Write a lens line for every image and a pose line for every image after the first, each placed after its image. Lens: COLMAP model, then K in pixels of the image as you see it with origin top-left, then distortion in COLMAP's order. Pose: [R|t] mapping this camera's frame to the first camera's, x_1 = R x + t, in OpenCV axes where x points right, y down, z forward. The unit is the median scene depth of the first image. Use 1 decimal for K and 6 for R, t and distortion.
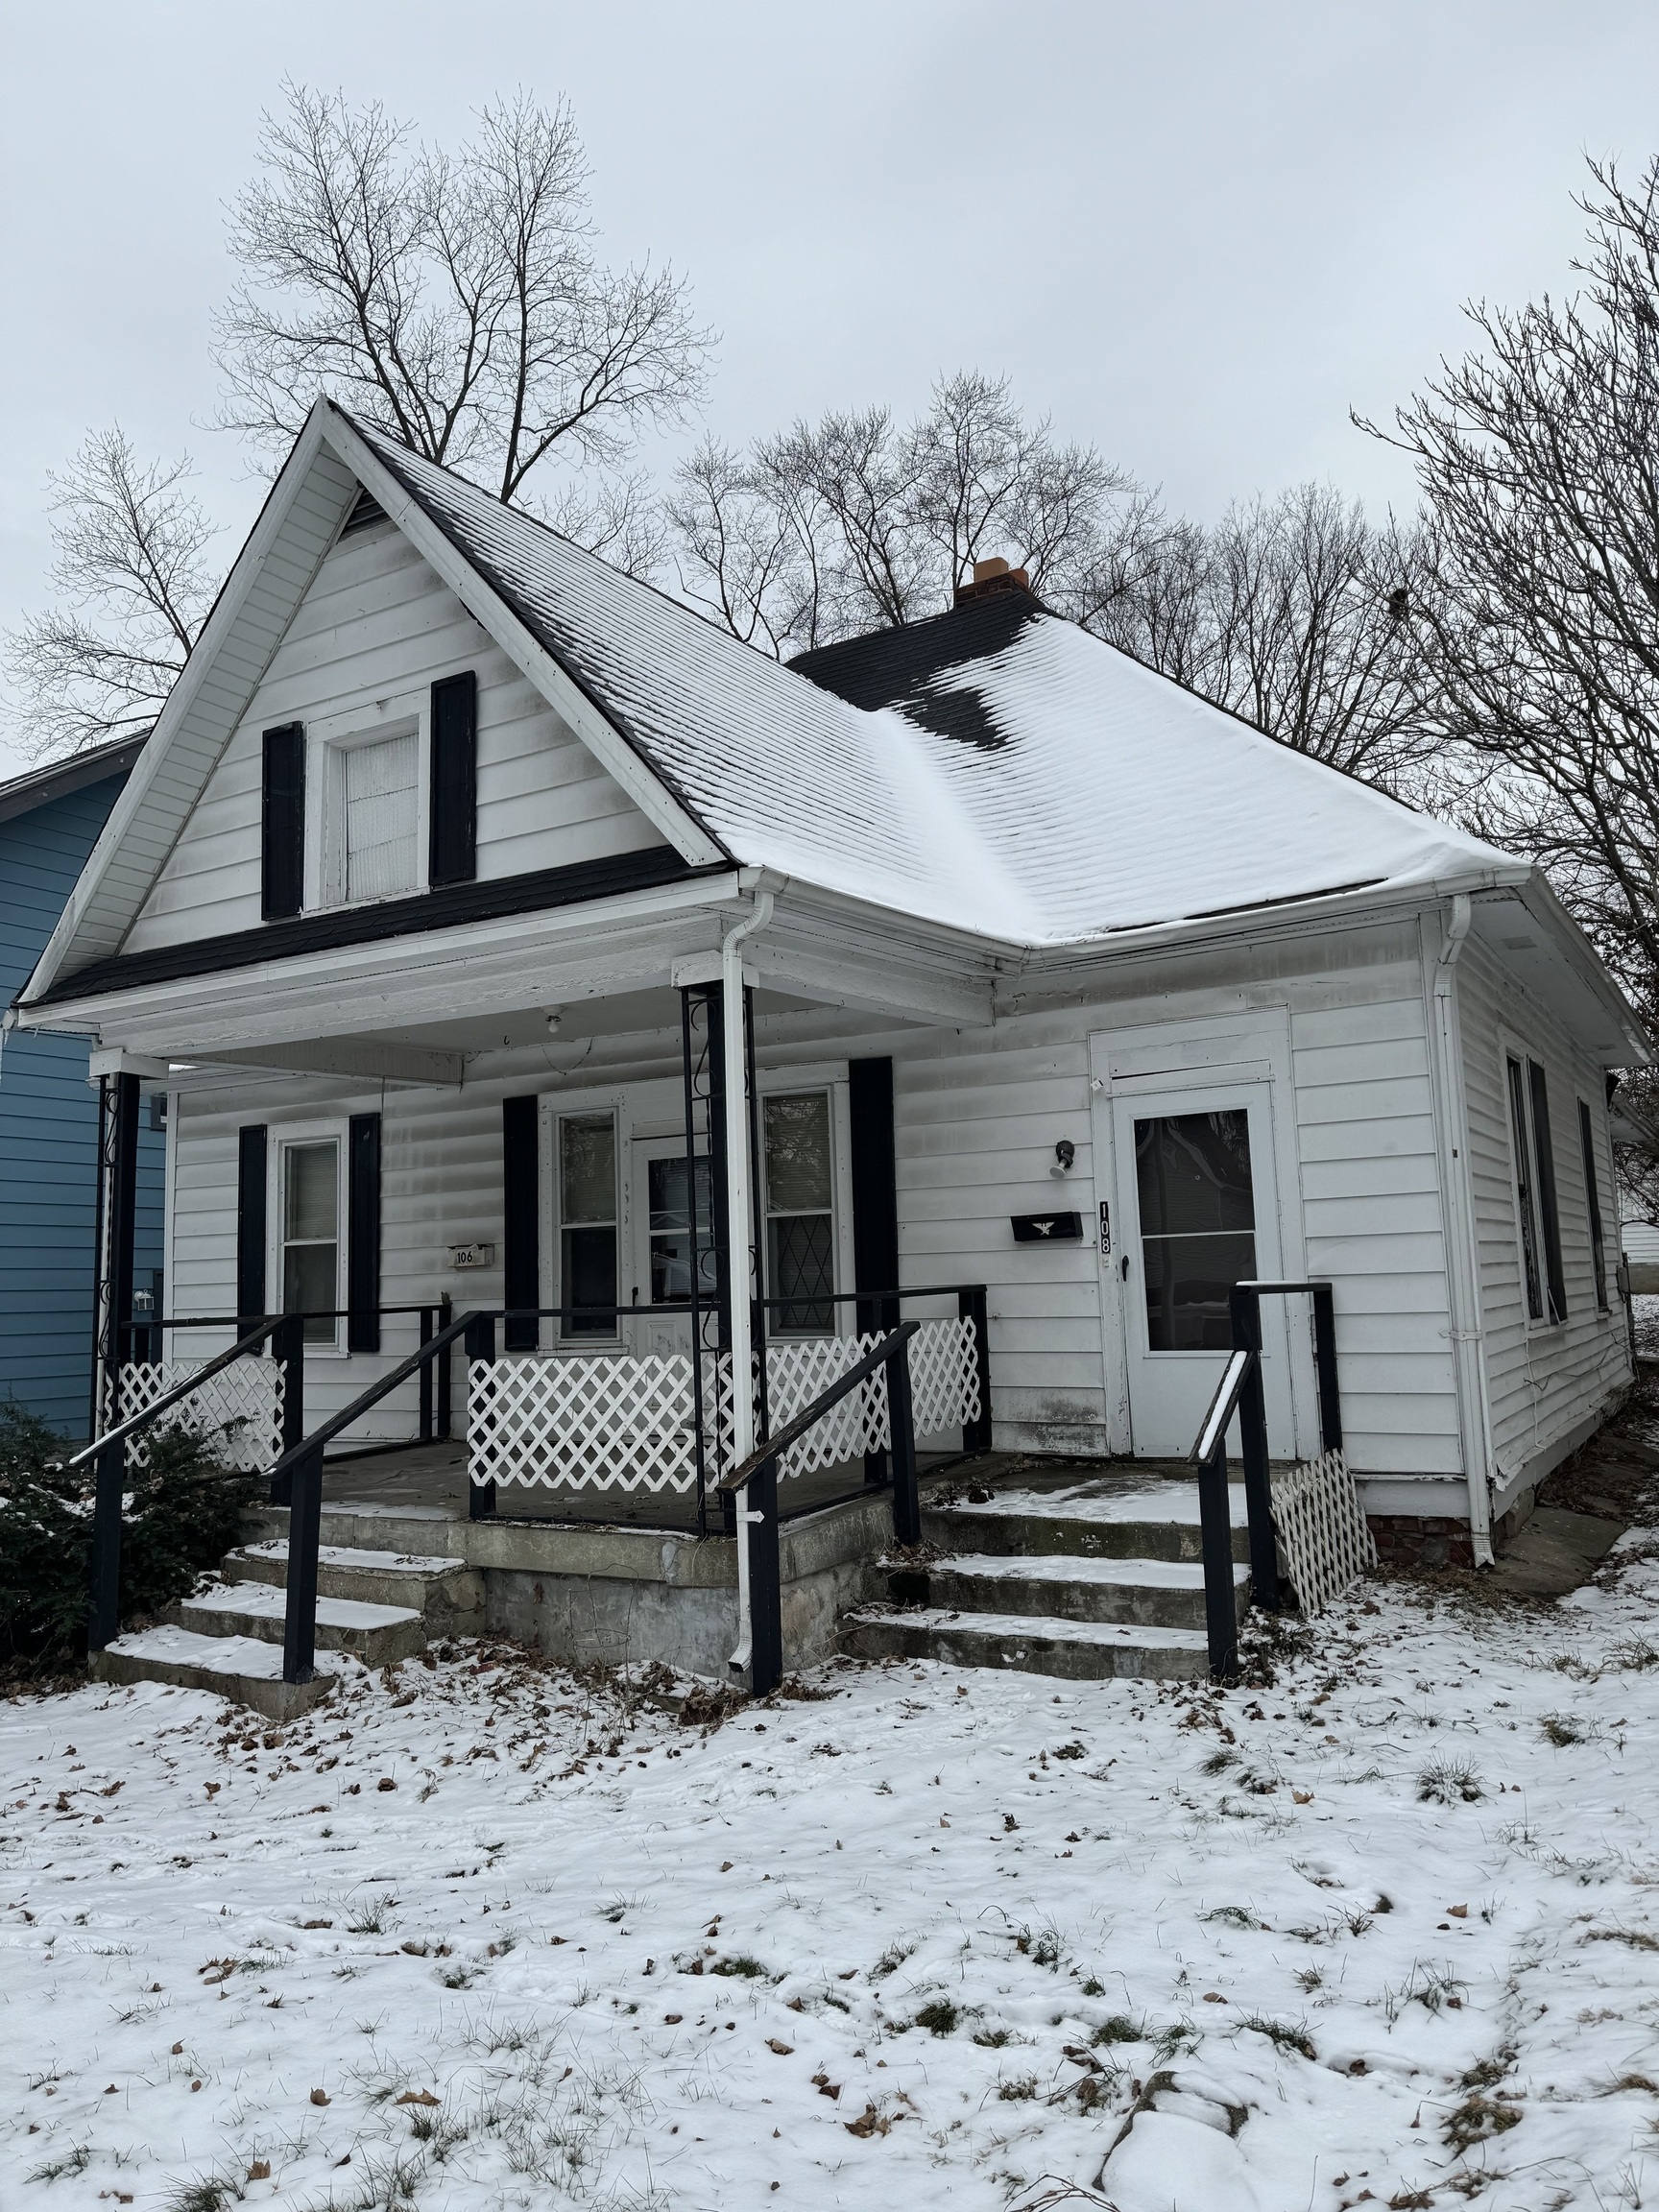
lens RADIAL K [[1551.8, 0, 829.5], [0, 1551.8, 1106.0], [0, 0, 1]] dist [0.033965, 0.000126]
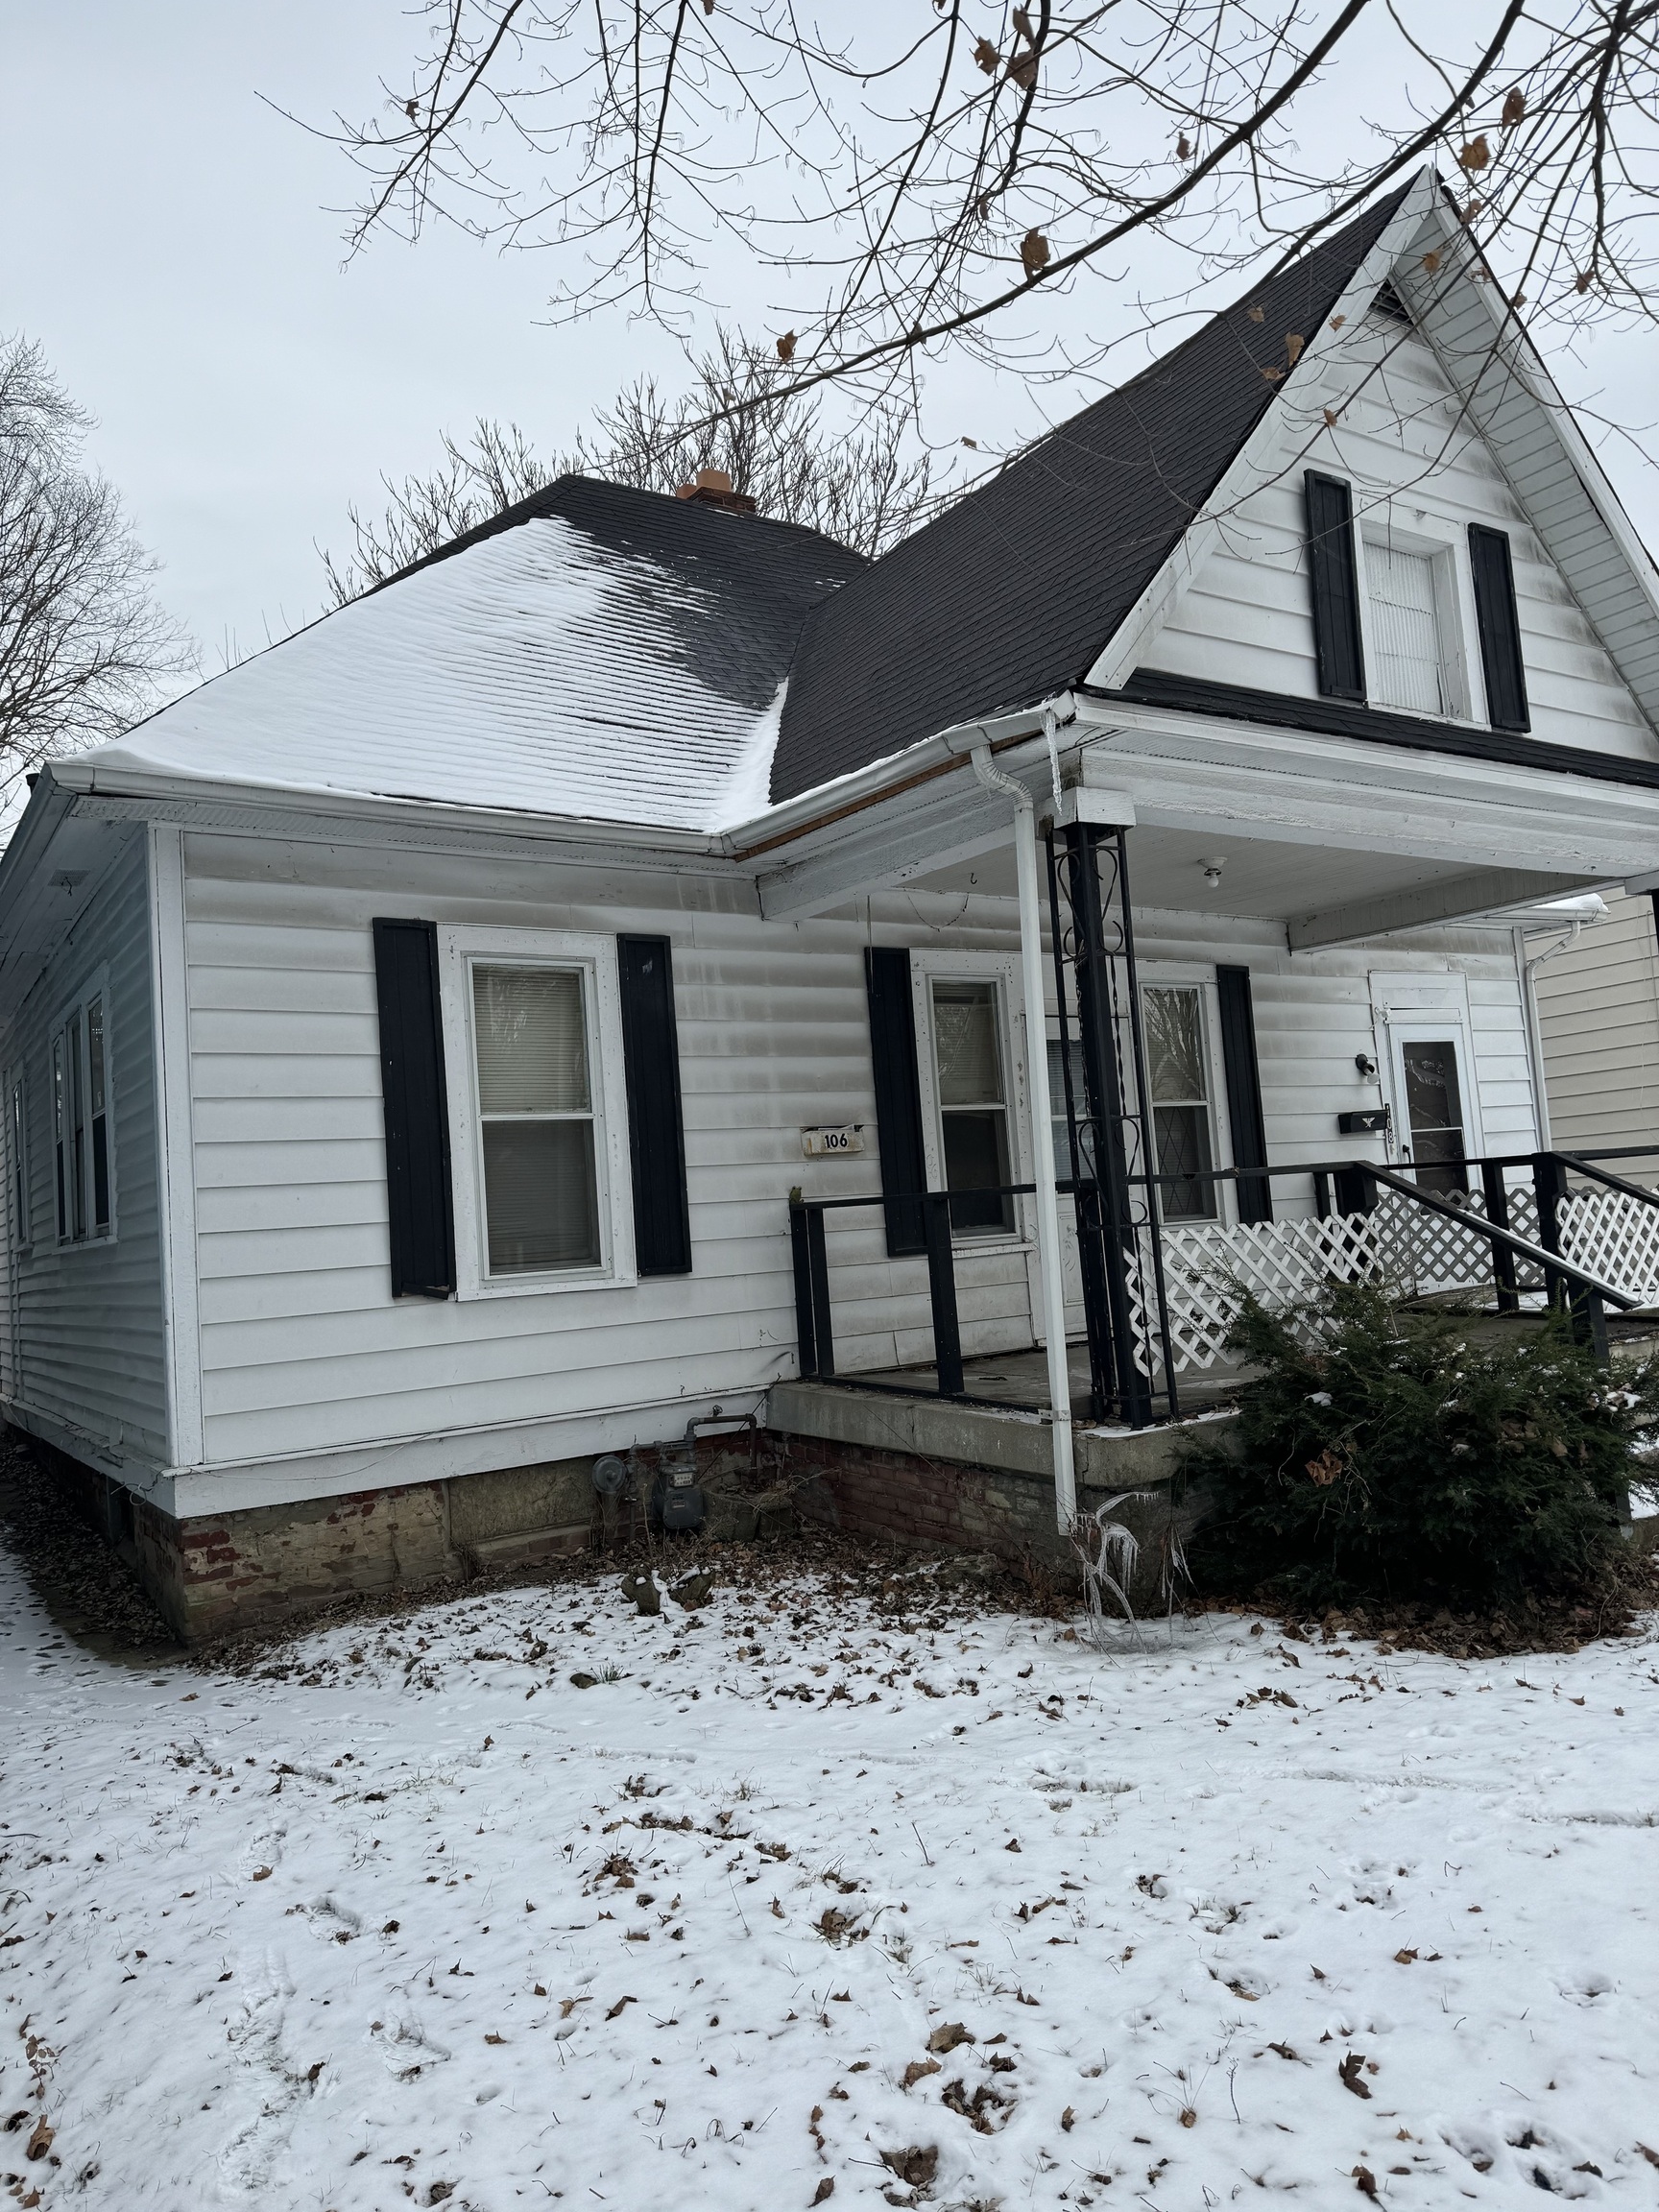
lens RADIAL K [[1551.8, 0, 829.5], [0, 1551.8, 1106.0], [0, 0, 1]] dist [0.033965, 0.000126]
pose [[0.441552, 0.071142, 0.894411, -0.967788], [-0.043751, 0.997373, -0.057733, 0.129680], [-0.896169, -0.013640, 0.443504, 0.685984]]
